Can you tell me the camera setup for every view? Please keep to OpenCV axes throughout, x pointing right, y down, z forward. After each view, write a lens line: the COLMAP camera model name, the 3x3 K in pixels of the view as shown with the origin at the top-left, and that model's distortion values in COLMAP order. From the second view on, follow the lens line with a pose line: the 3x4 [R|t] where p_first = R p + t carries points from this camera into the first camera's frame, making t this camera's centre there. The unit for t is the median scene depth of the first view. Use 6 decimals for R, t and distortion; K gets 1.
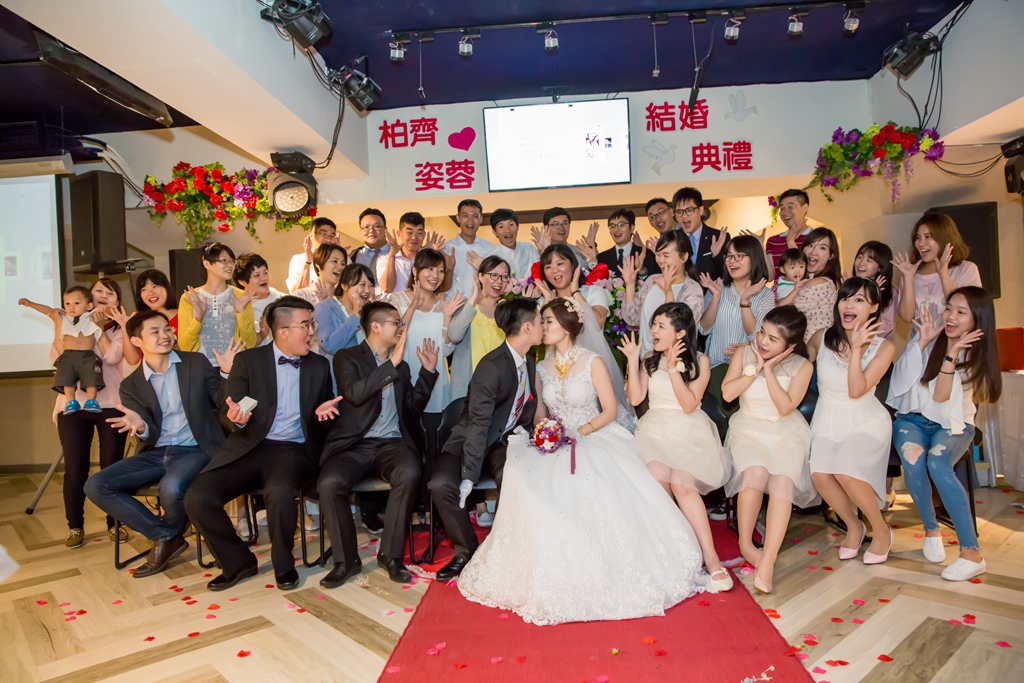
lens RADIAL K [[710.6, 0, 517.1], [0, 710.6, 361.0], [0, 0, 1]] dist [-0.078534, 0.064607]
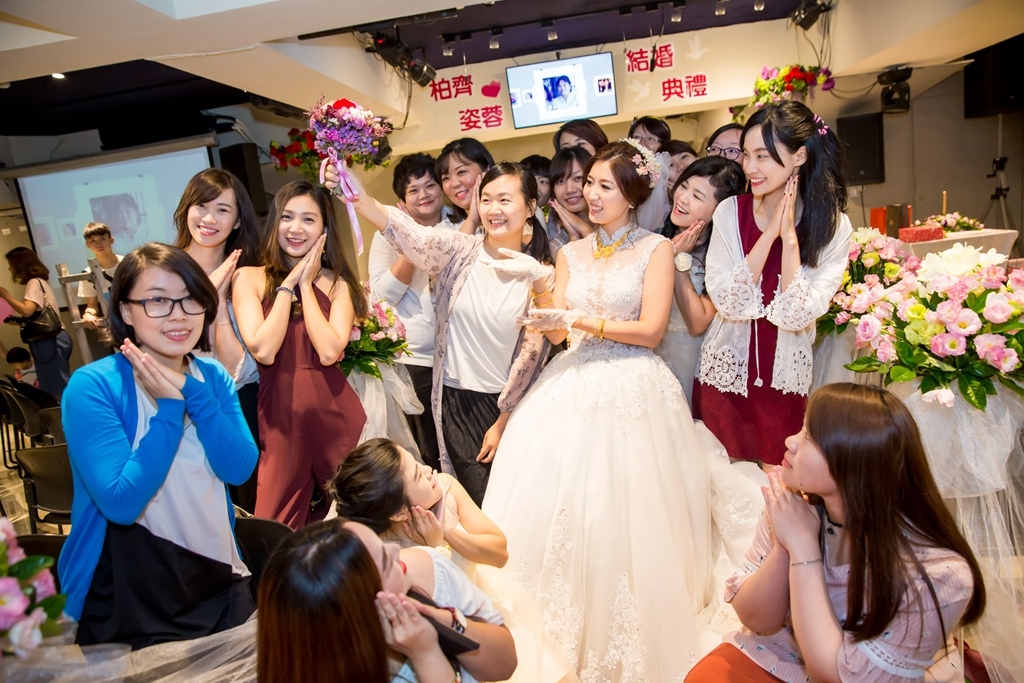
lens RADIAL K [[710.6, 0, 508.6], [0, 710.6, 345.5], [0, 0, 1]] dist [-0.078534, 0.064607]
pose [[0.995280, -0.073900, -0.062896, 0.003196], [0.083580, 0.982131, 0.168624, -0.059542], [0.049311, -0.173085, 0.983672, -0.424954]]
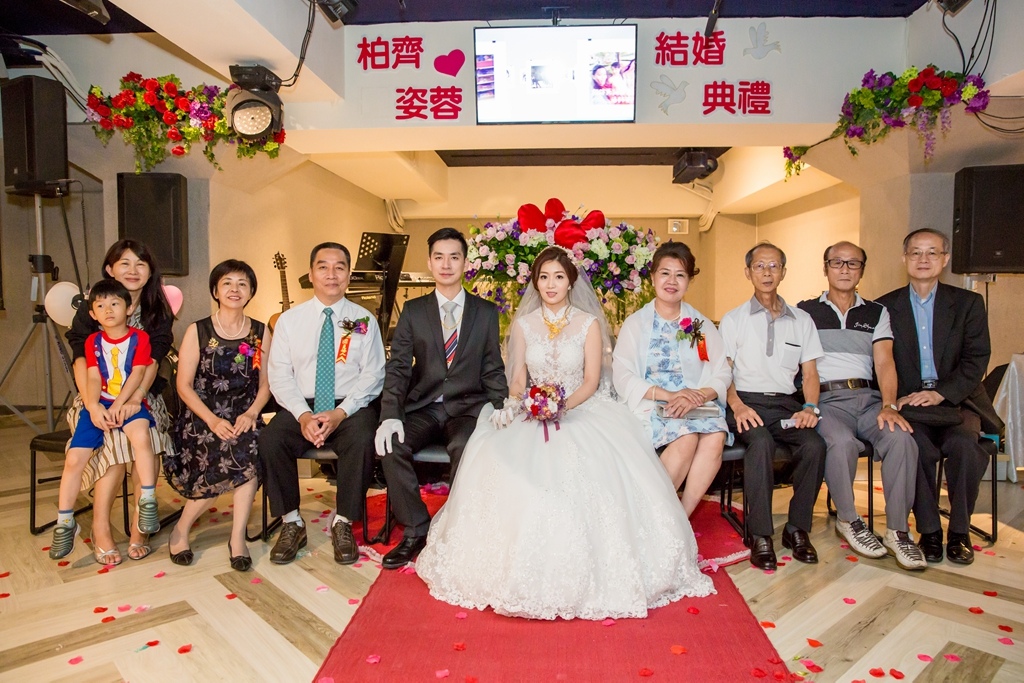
lens RADIAL K [[710.6, 0, 526.9], [0, 710.6, 354.3], [0, 0, 1]] dist [-0.078534, 0.064607]
pose [[0.998737, 0.044007, 0.024259, 0.014960], [-0.045553, 0.996686, 0.067390, -0.011233], [-0.021213, -0.068410, 0.997432, 0.087861]]
